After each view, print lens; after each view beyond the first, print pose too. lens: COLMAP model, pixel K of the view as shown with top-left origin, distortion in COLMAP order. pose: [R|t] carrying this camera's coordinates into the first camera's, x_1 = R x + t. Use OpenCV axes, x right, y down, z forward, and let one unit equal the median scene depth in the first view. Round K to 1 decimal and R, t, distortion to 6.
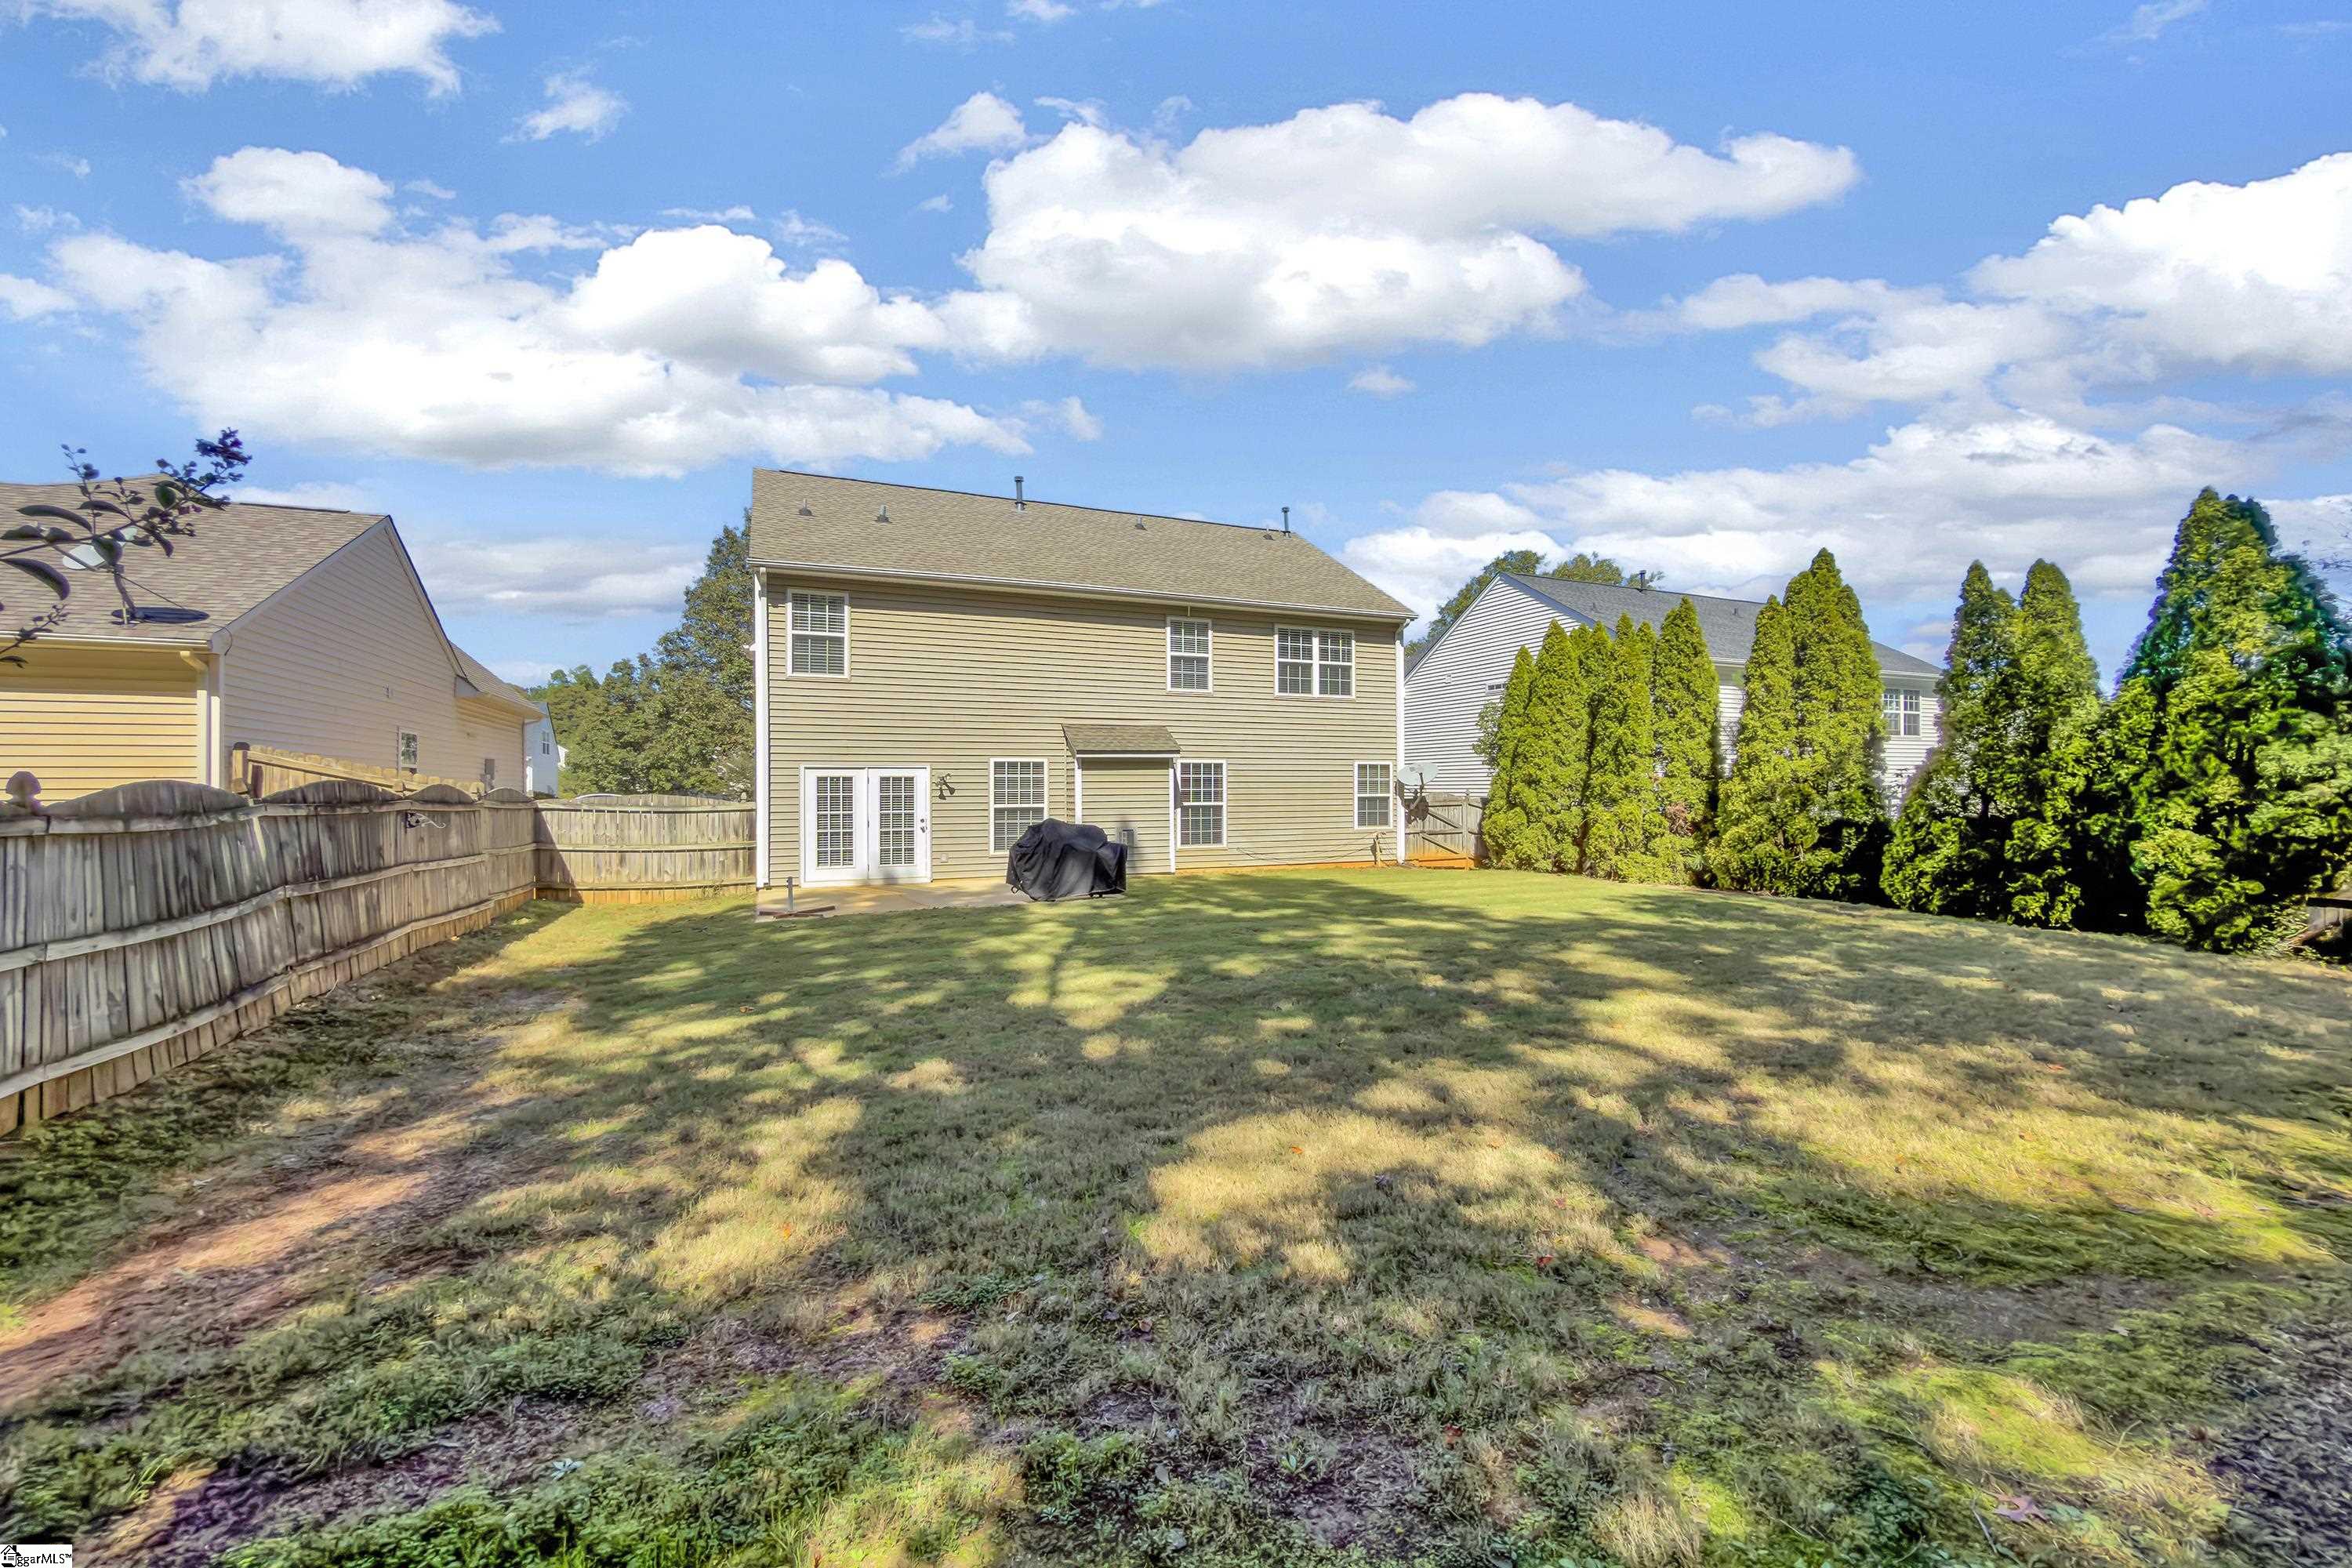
lens RADIAL K [[932.0, 0, 1176.0], [0, 932.0, 784.0], [0, 0, 1]] dist [-0.000236, 0.000139]
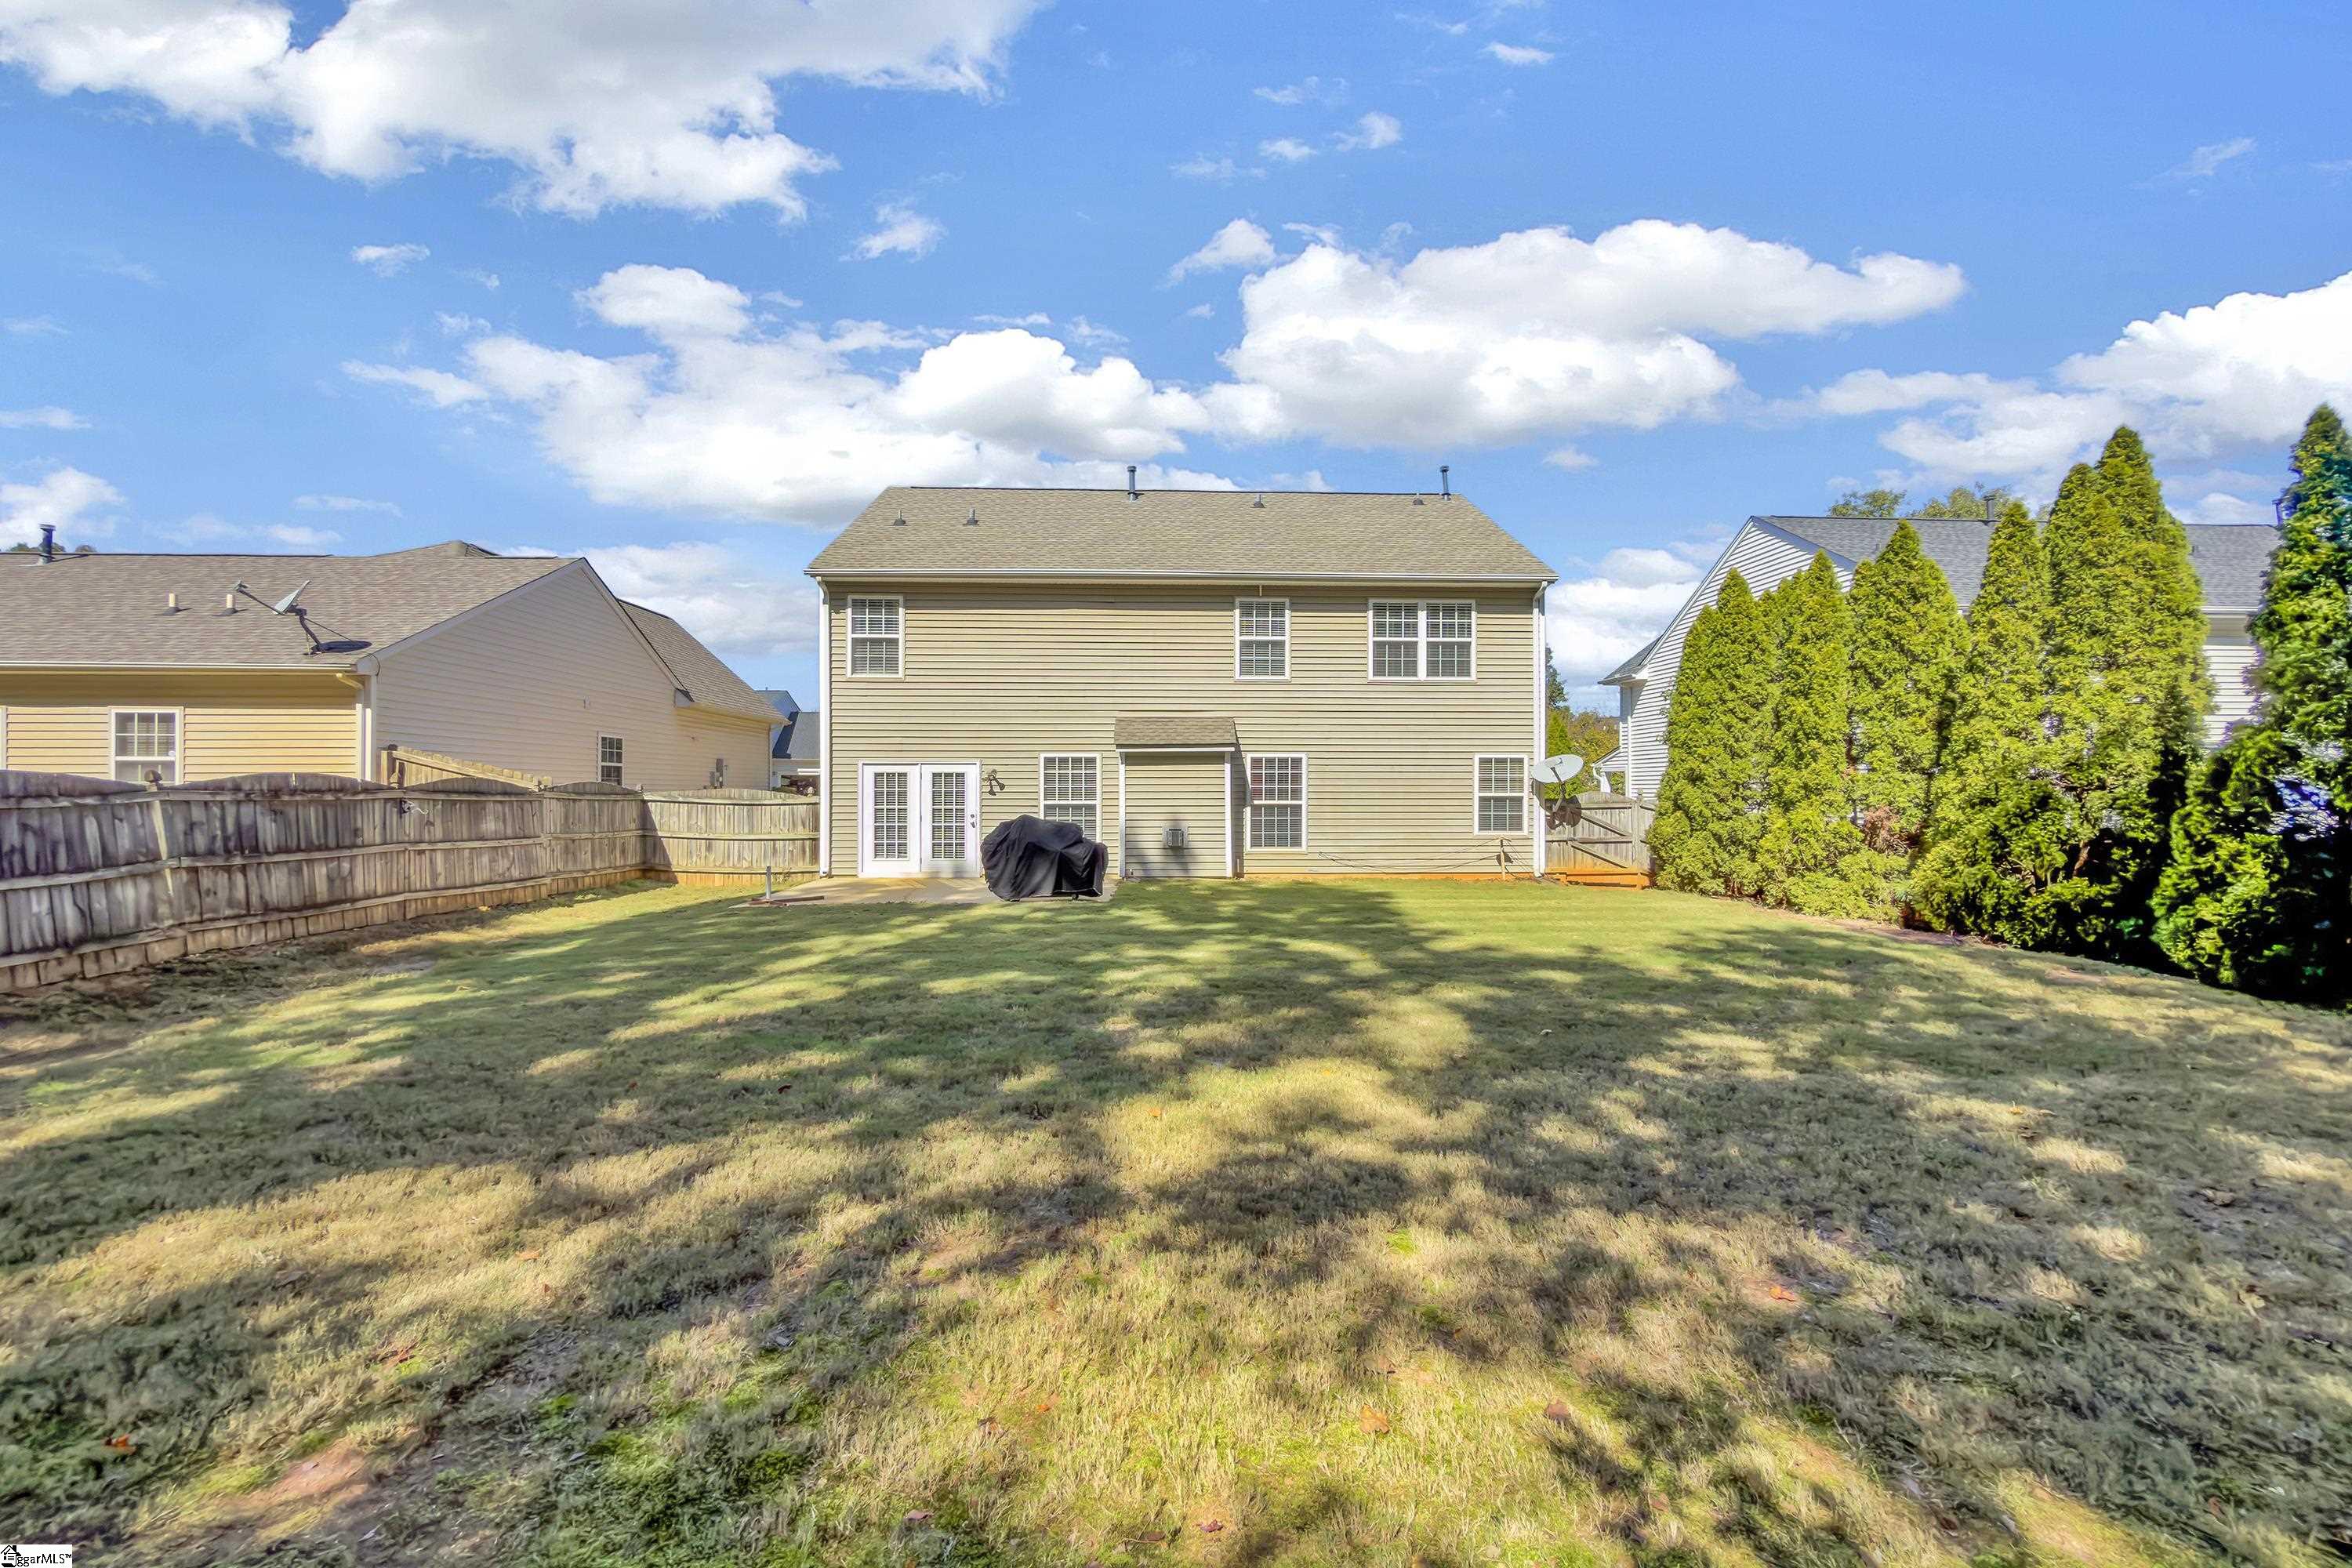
lens RADIAL K [[932.0, 0, 1176.0], [0, 932.0, 784.0], [0, 0, 1]] dist [-0.000236, 0.000139]
pose [[0.933635, 0.002520, -0.358217, 0.292855], [-0.002631, 0.999997, 0.000177, 0.003894], [0.358216, 0.000778, 0.933639, 0.135133]]
